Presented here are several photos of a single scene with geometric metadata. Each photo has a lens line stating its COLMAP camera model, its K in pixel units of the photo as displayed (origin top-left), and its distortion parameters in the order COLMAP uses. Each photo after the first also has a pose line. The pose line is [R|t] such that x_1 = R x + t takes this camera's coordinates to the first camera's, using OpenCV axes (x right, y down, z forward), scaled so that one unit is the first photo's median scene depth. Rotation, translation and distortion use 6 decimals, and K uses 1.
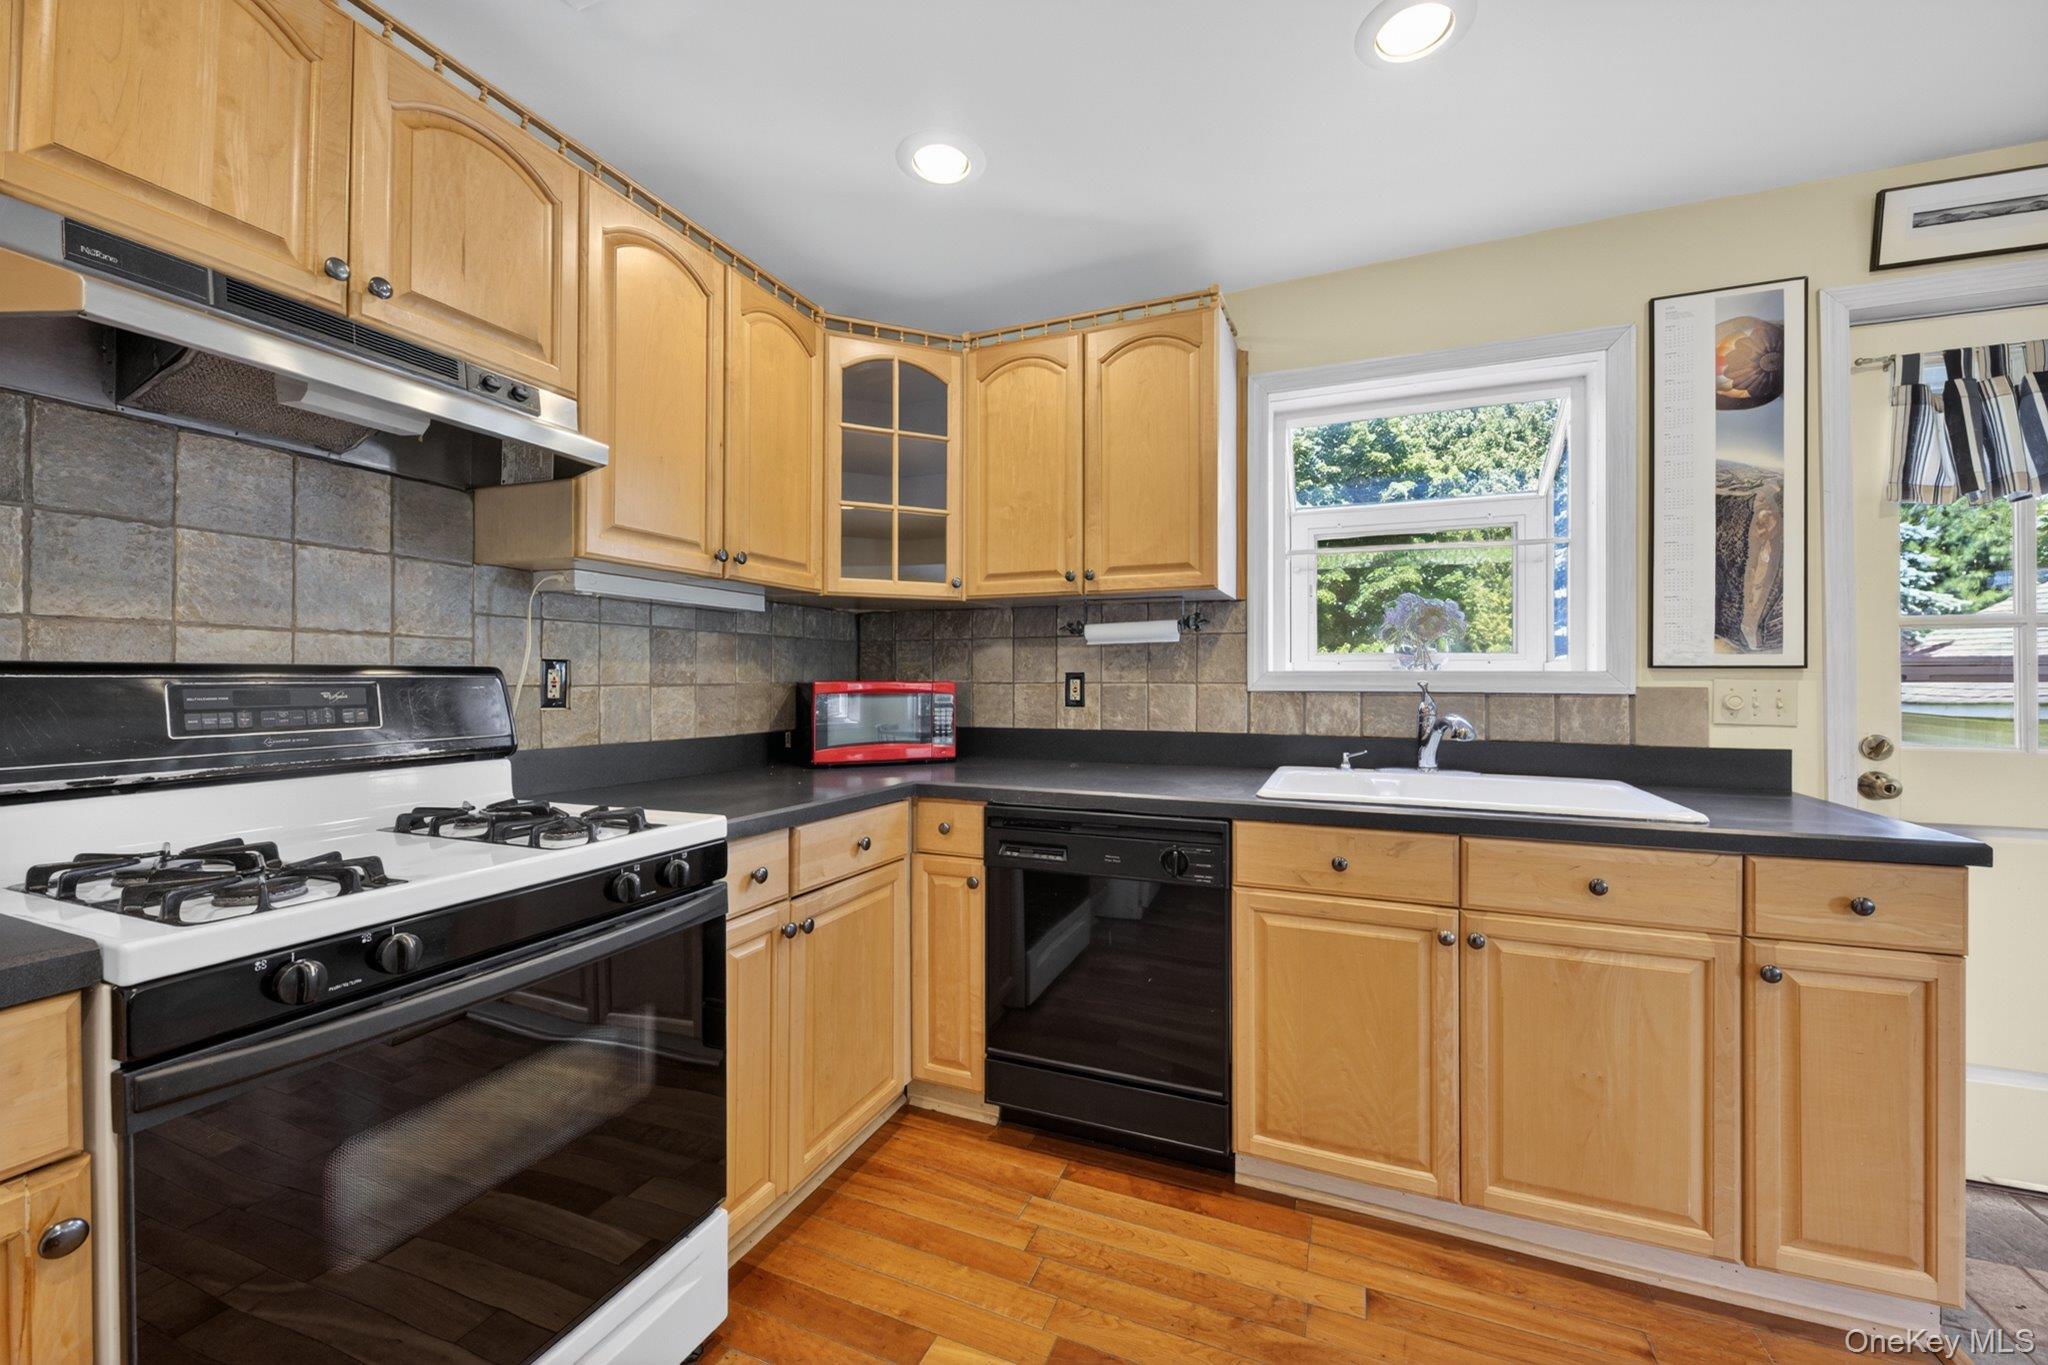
lens RADIAL K [[791.8, 0, 1027.0], [0, 791.8, 676.8], [0, 0, 1]] dist [0.005667, -0.002601]
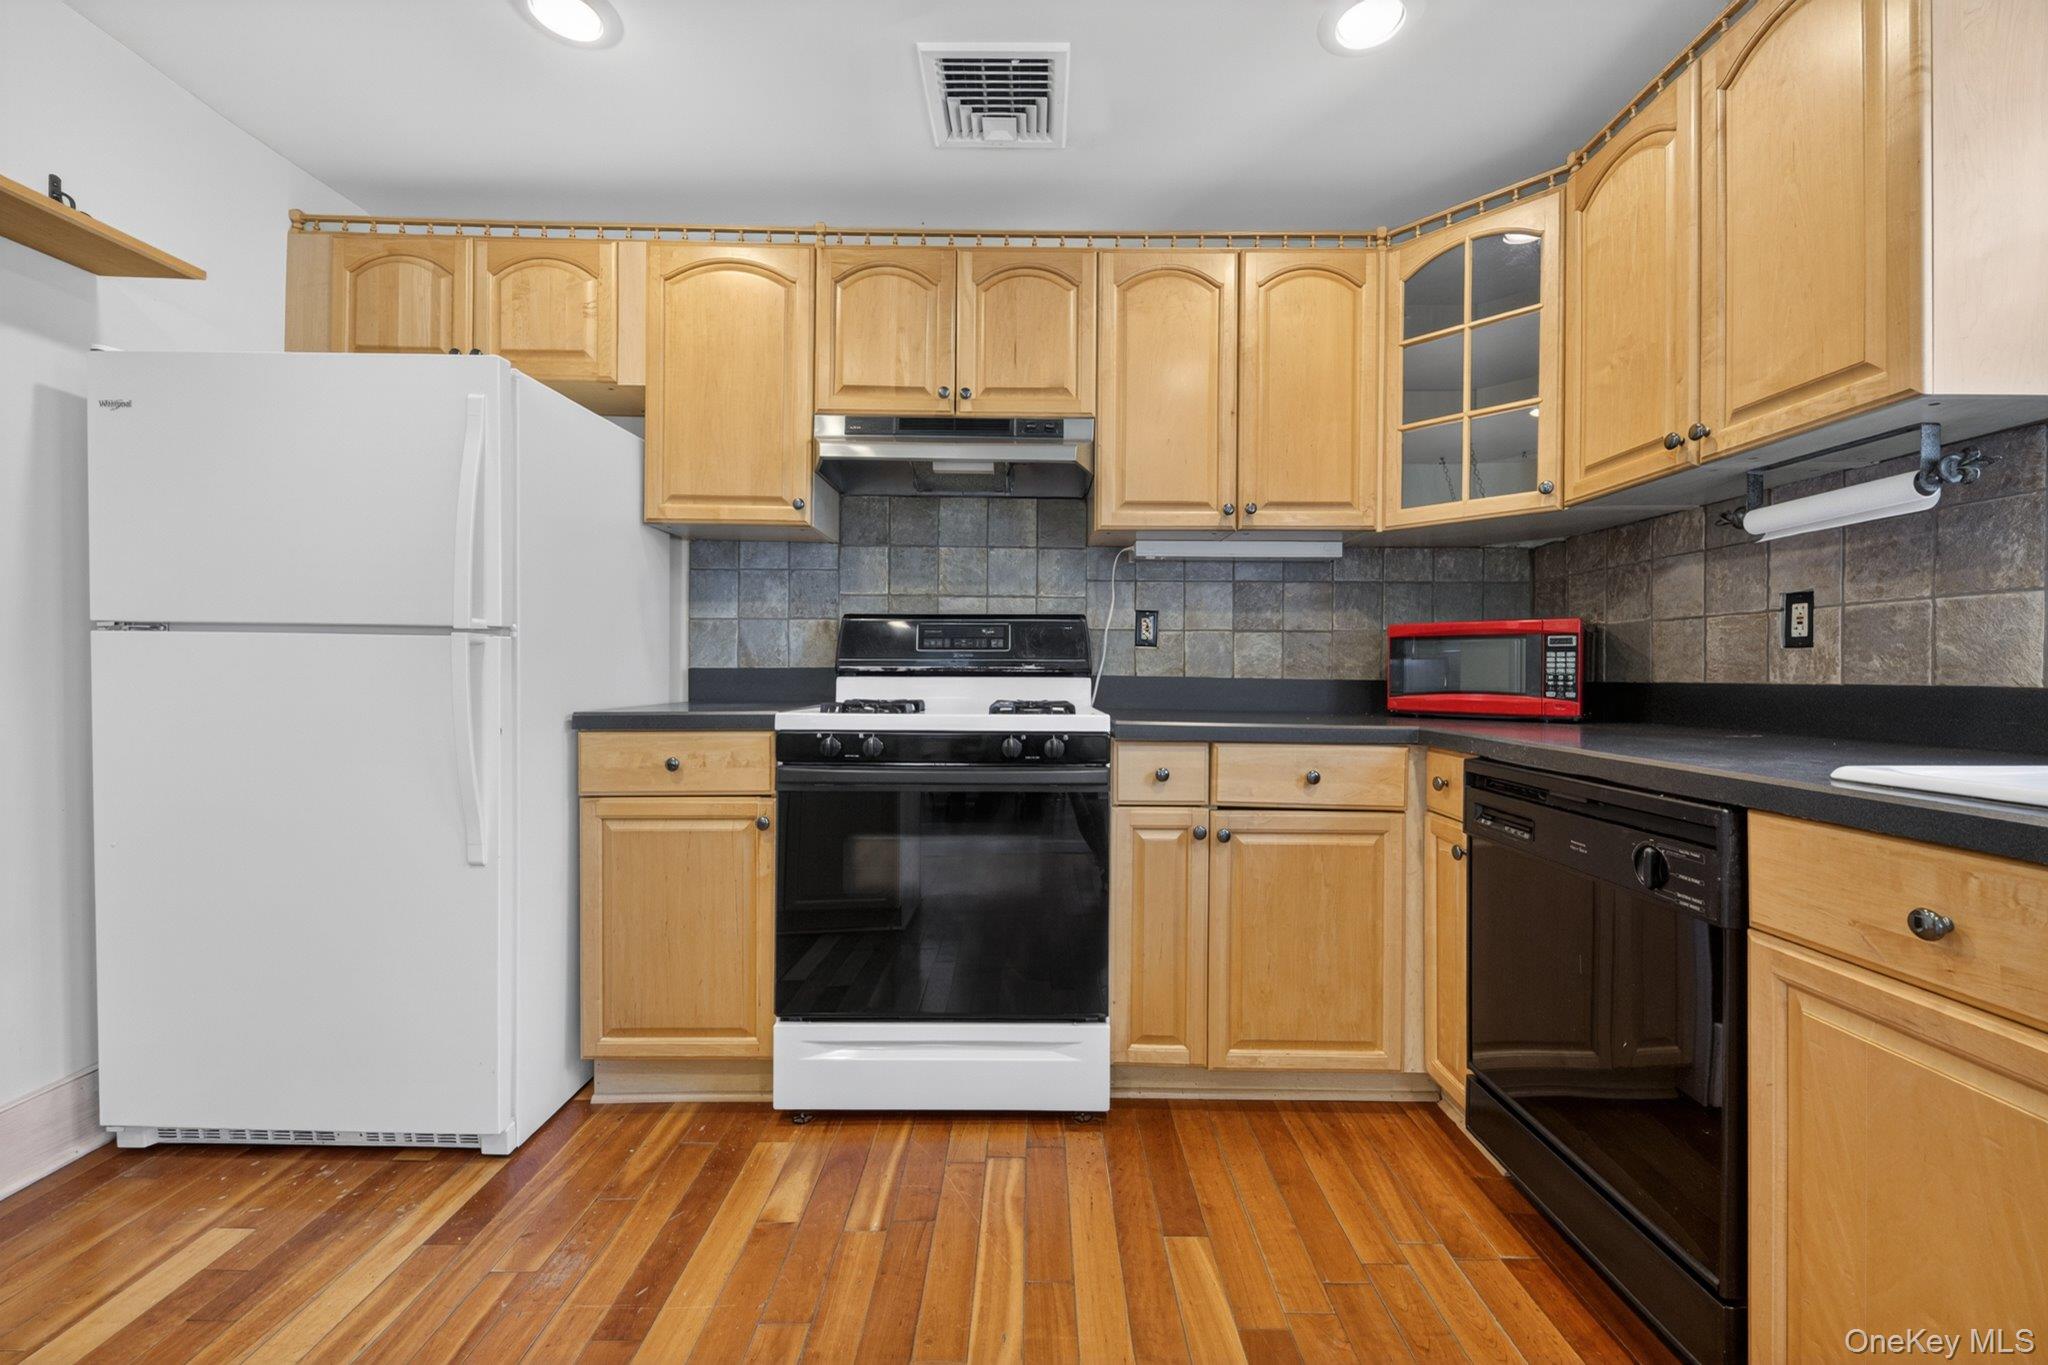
lens RADIAL K [[791.8, 0, 1031.3], [0, 791.8, 670.6], [0, 0, 1]] dist [0.005667, -0.002601]
pose [[0.386684, 0.000642, -0.922212, 0.529533], [-0.001599, 0.999999, 0.000026, 0.075046], [0.922211, 0.001464, 0.386684, 0.285748]]
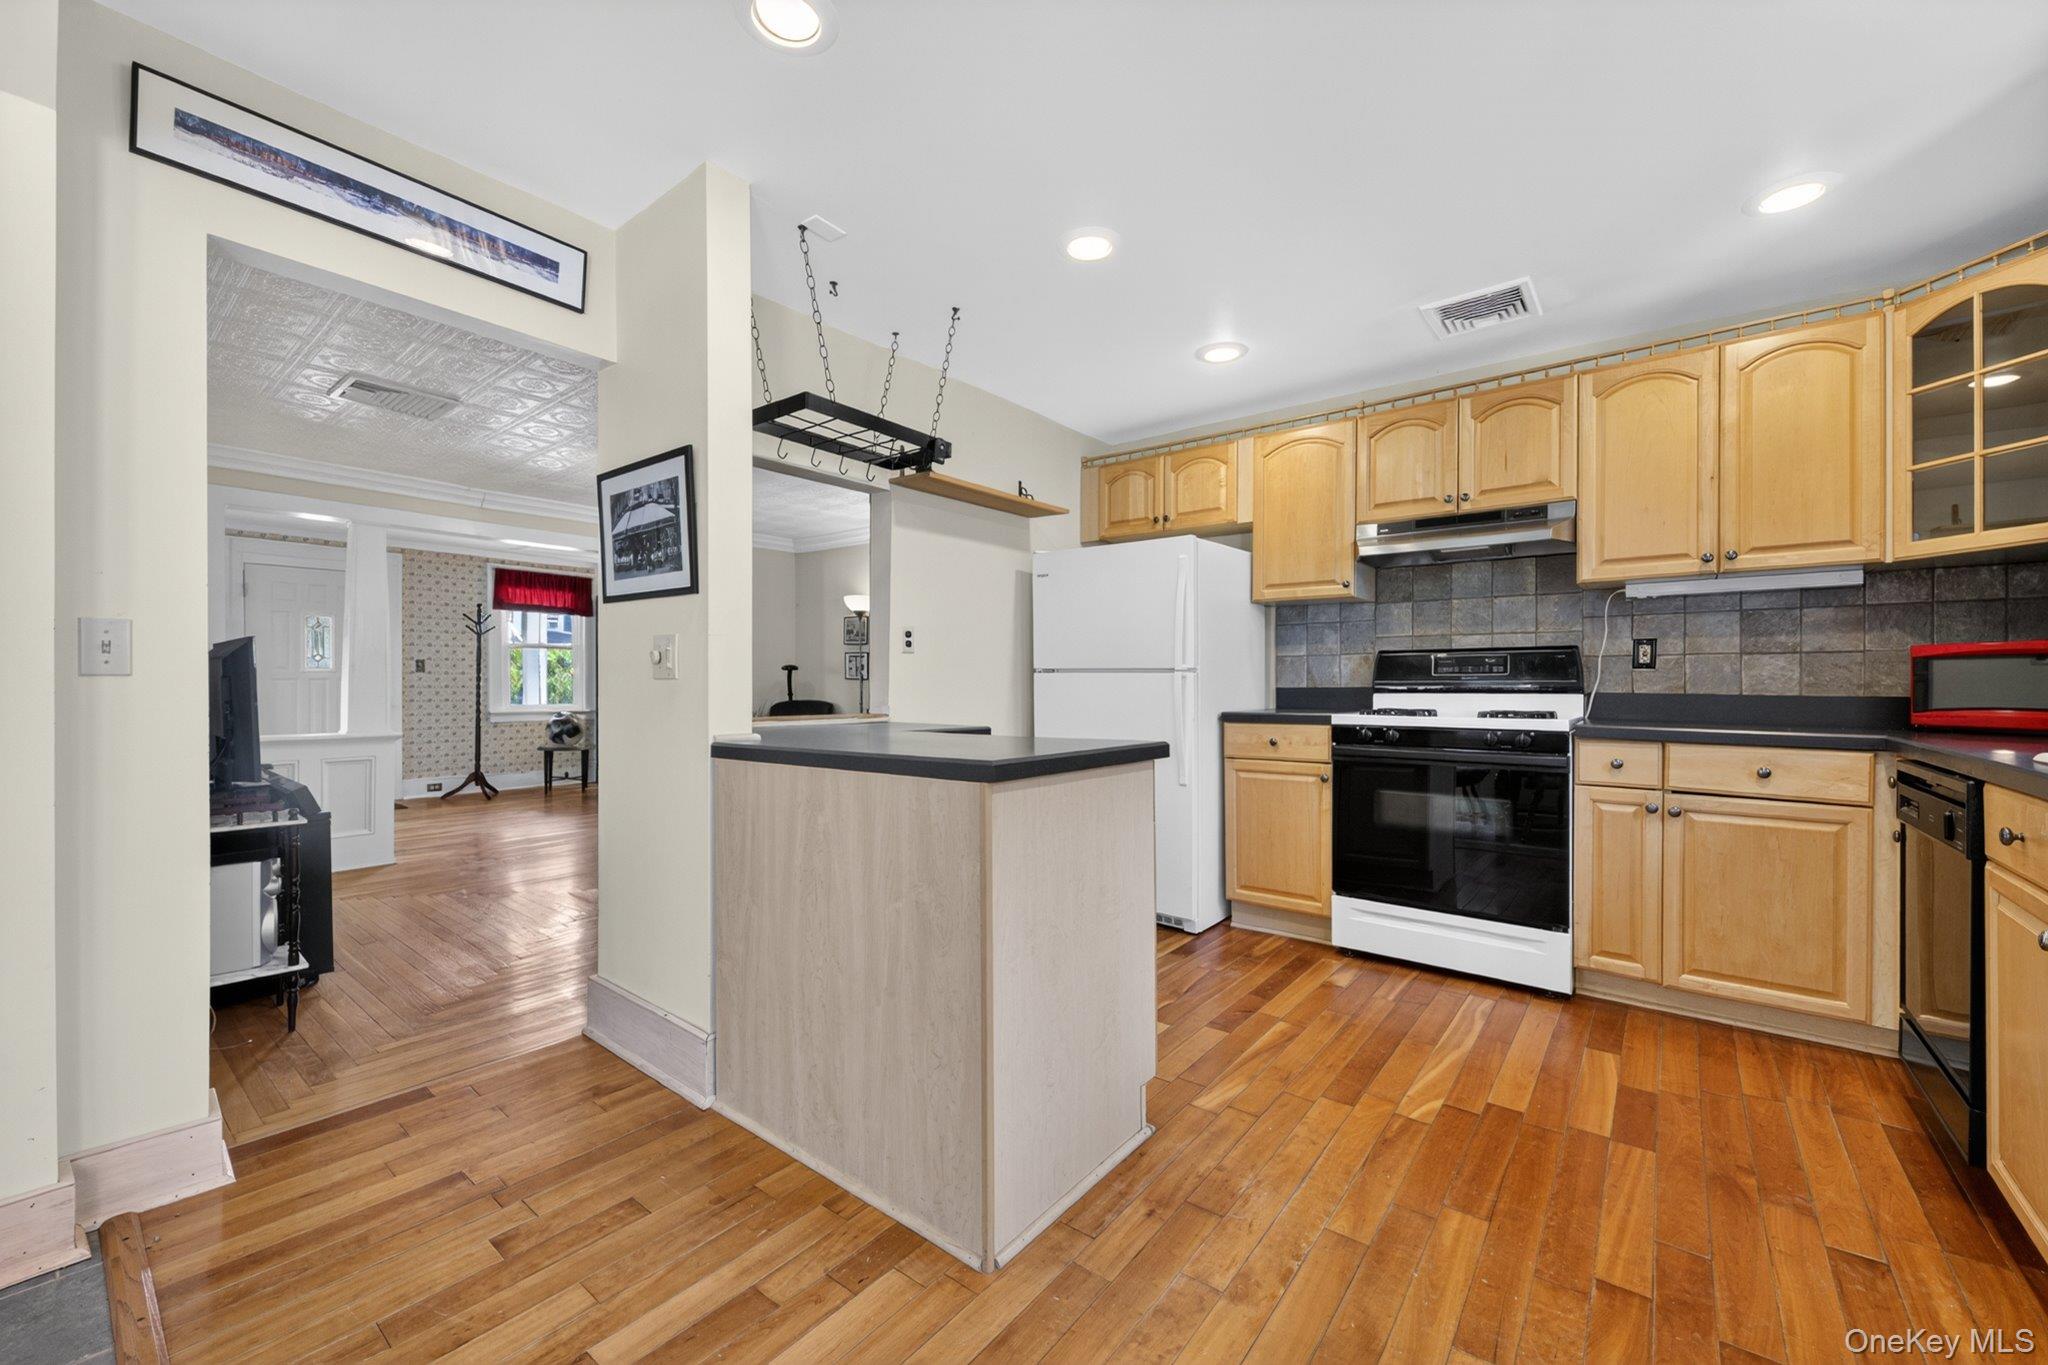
lens RADIAL K [[791.8, 0, 1023.2], [0, 791.8, 686.5], [0, 0, 1]] dist [0.005667, -0.002601]
pose [[-0.279531, 0.001375, -0.960136, 1.245400], [0.002580, 0.999996, 0.000681, 0.066921], [0.960133, -0.002287, -0.279533, 0.219403]]
